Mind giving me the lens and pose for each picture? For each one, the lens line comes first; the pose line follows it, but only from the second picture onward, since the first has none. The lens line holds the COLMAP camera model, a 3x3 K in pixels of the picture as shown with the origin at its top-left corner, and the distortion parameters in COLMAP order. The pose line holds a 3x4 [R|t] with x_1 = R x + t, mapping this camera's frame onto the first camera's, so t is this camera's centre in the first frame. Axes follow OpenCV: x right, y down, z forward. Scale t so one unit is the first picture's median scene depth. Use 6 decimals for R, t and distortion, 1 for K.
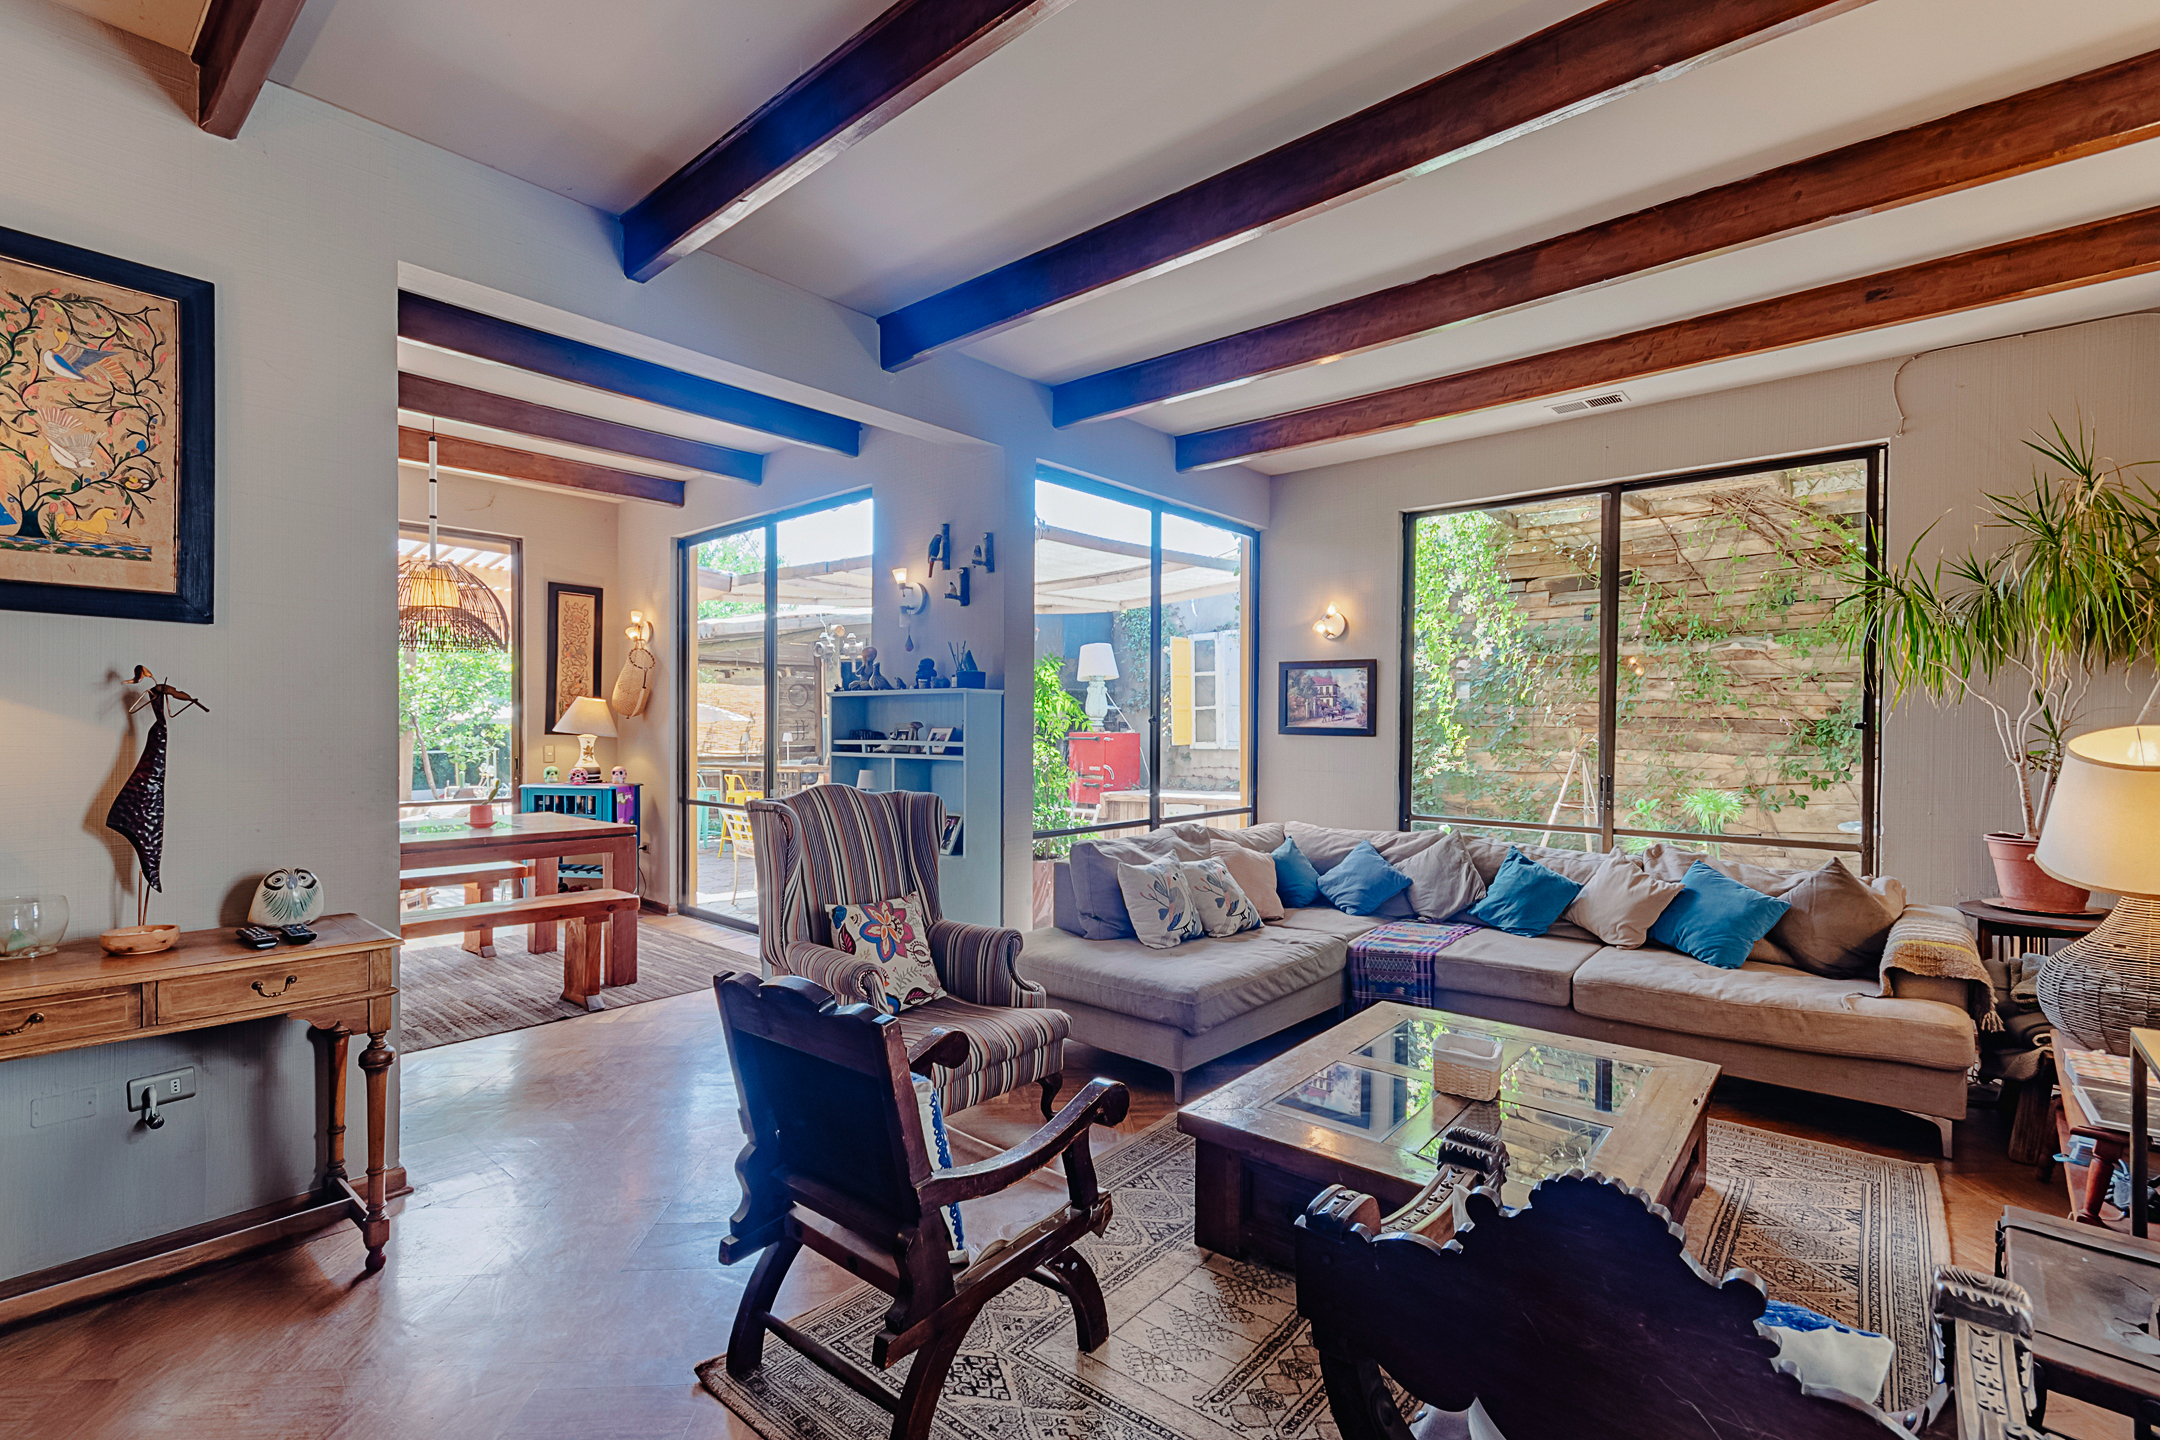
lens RADIAL K [[964.8, 0, 1105.6], [0, 964.8, 740.1], [0, 0, 1]] dist [0.003120, 0.000652]
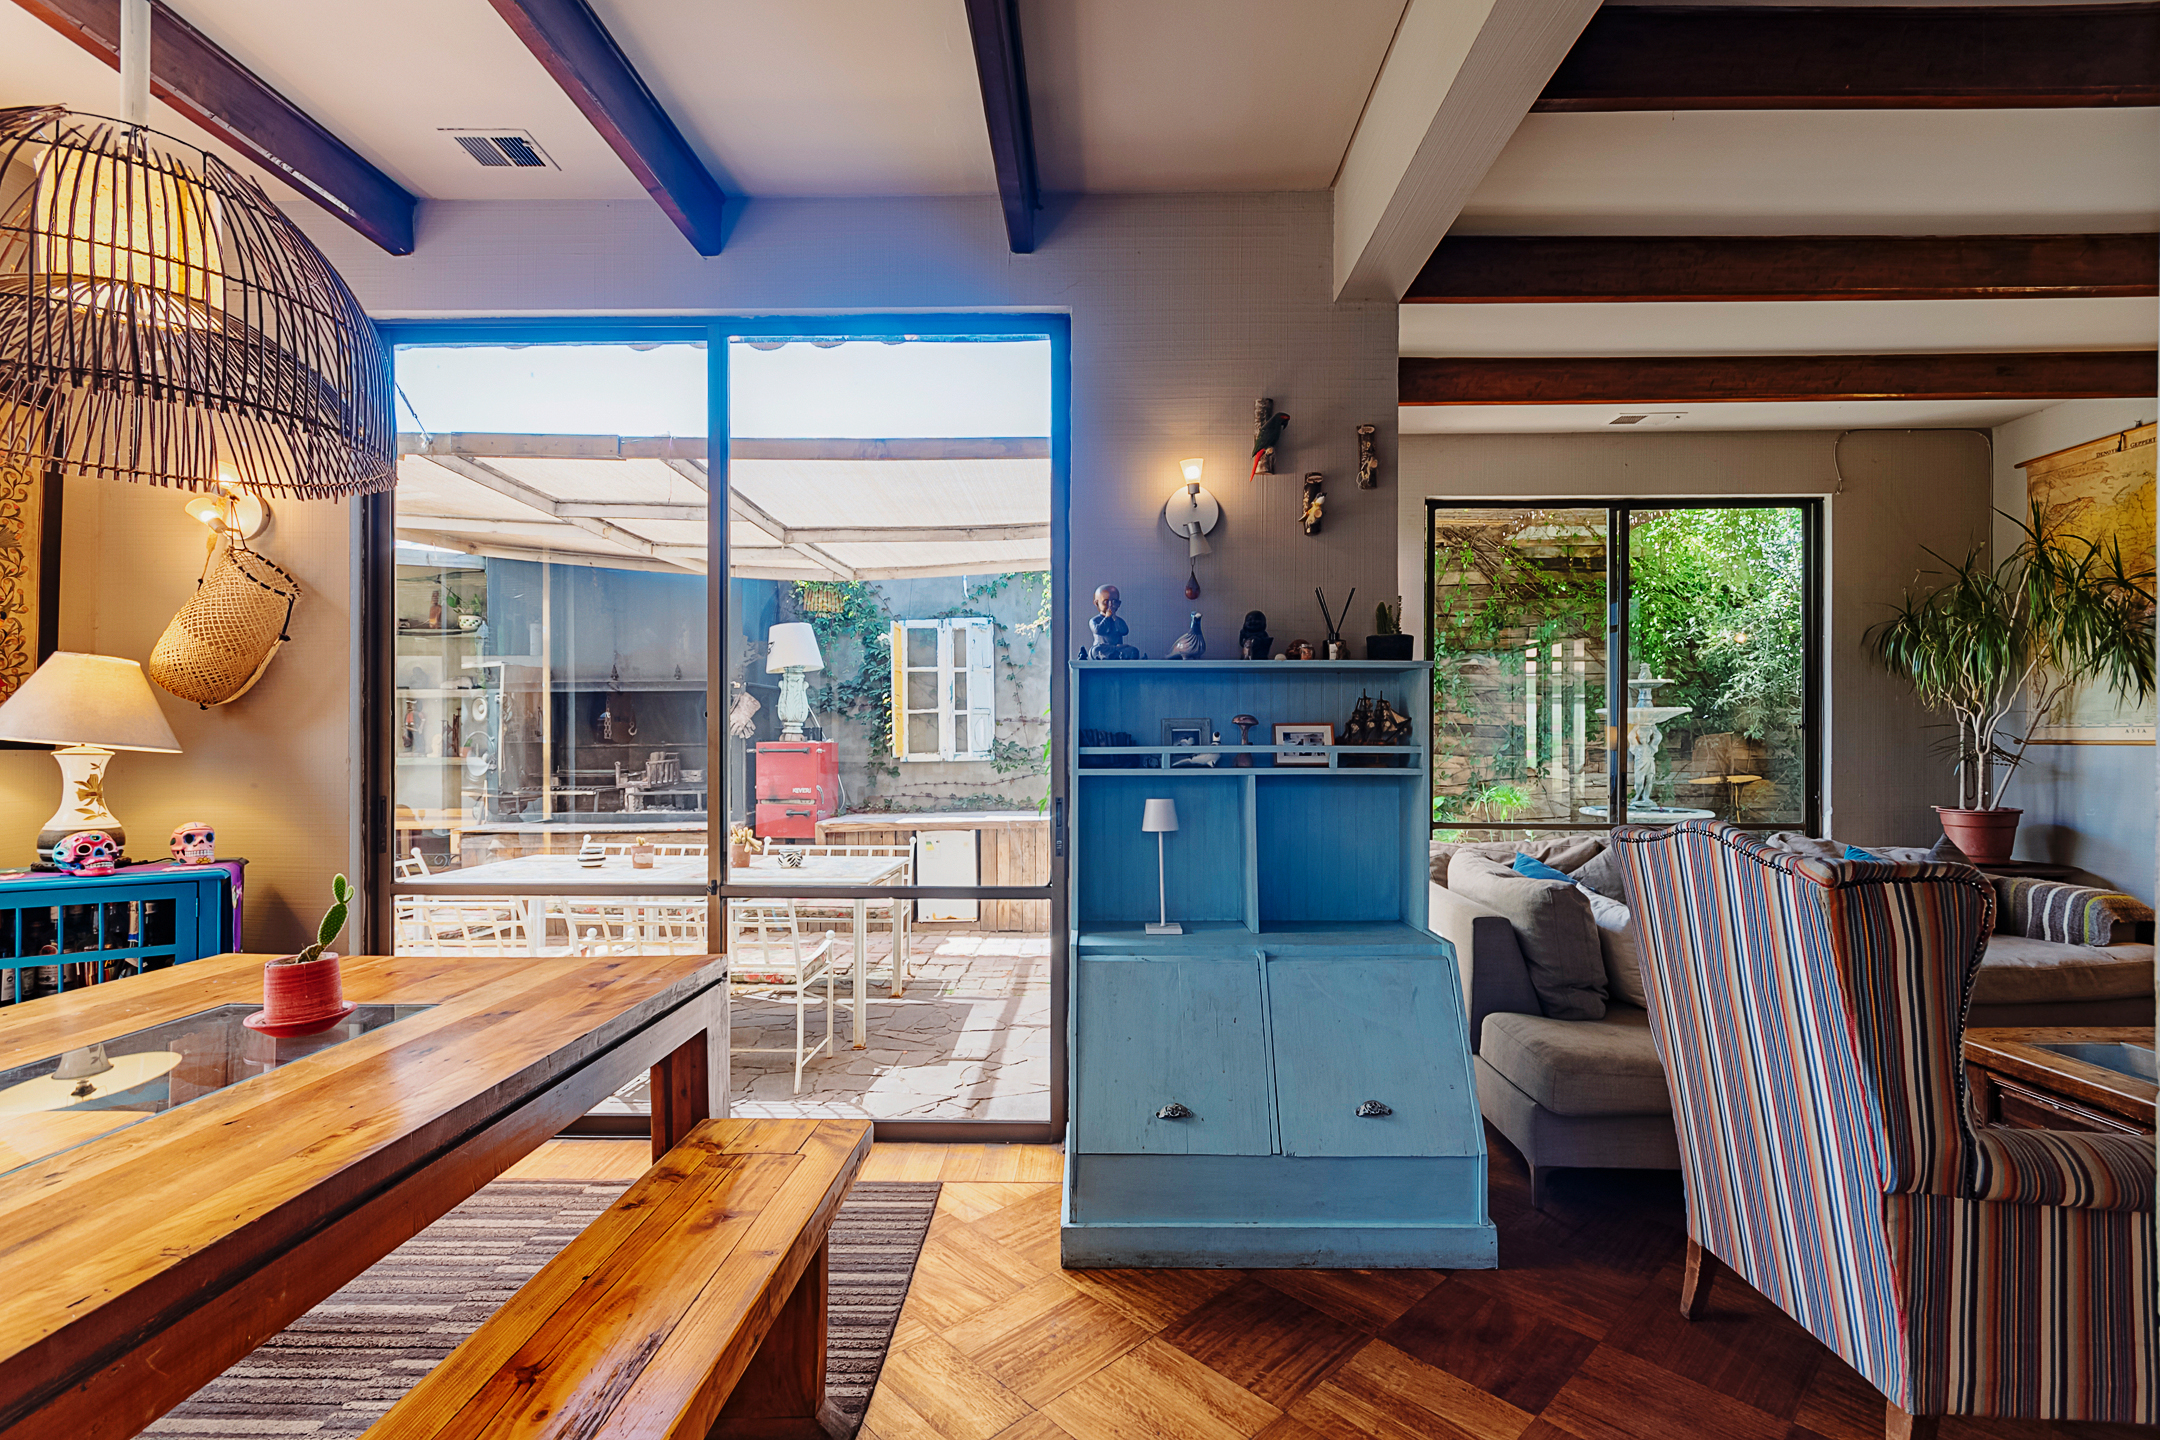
lens RADIAL K [[964.8, 0, 1113.2], [0, 964.8, 744.2], [0, 0, 1]] dist [0.003120, 0.000652]
pose [[0.774936, -0.007743, 0.631992, -0.450985], [0.013797, 0.999894, -0.004666, 0.000878], [-0.631889, 0.012335, 0.774961, 0.407399]]
